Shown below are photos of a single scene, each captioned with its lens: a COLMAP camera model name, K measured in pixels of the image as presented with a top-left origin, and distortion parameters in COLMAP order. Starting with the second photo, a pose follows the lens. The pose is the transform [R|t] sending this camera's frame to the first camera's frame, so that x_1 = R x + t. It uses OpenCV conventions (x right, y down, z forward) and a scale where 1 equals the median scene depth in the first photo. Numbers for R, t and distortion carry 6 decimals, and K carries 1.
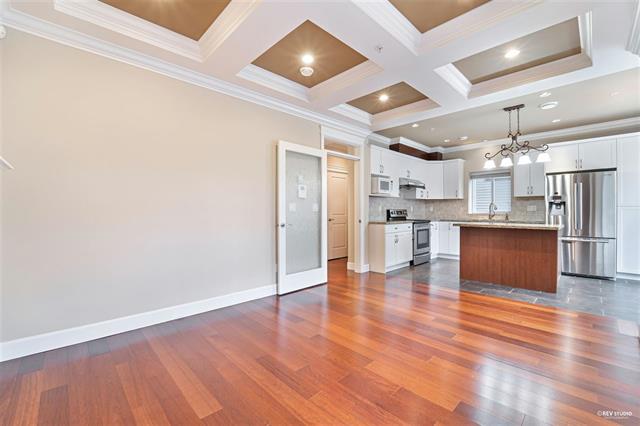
lens RADIAL K [[271.2, 0, 306.9], [0, 271.2, 208.7], [0, 0, 1]] dist [-0.015252, -0.001594]
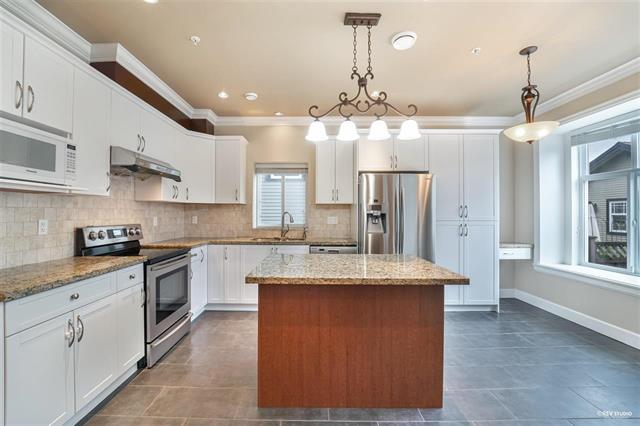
lens RADIAL K [[271.2, 0, 310.8], [0, 271.2, 212.9], [0, 0, 1]] dist [-0.015252, -0.001594]
pose [[0.683146, 0.004596, 0.730268, 0.263267], [-0.010552, 0.999938, 0.003578, -0.023033], [-0.730206, -0.010150, 0.683152, 0.538359]]
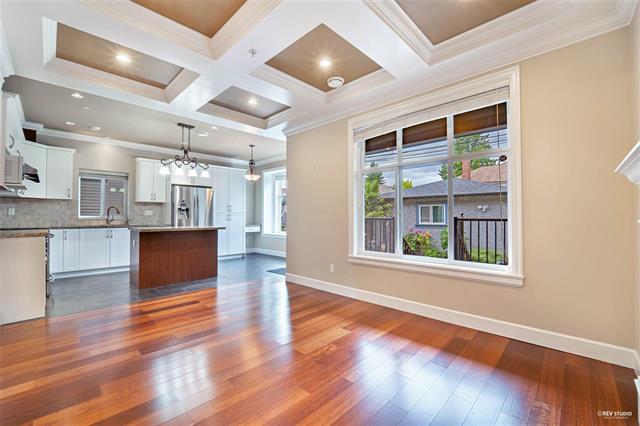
lens RADIAL K [[271.2, 0, 329.0], [0, 271.2, 212.8], [0, 0, 1]] dist [-0.015252, -0.001594]
pose [[-0.074860, 0.012587, 0.997115, -0.316657], [-0.011275, 0.999846, -0.013468, 0.005142], [-0.997130, -0.012251, -0.074707, 0.341408]]
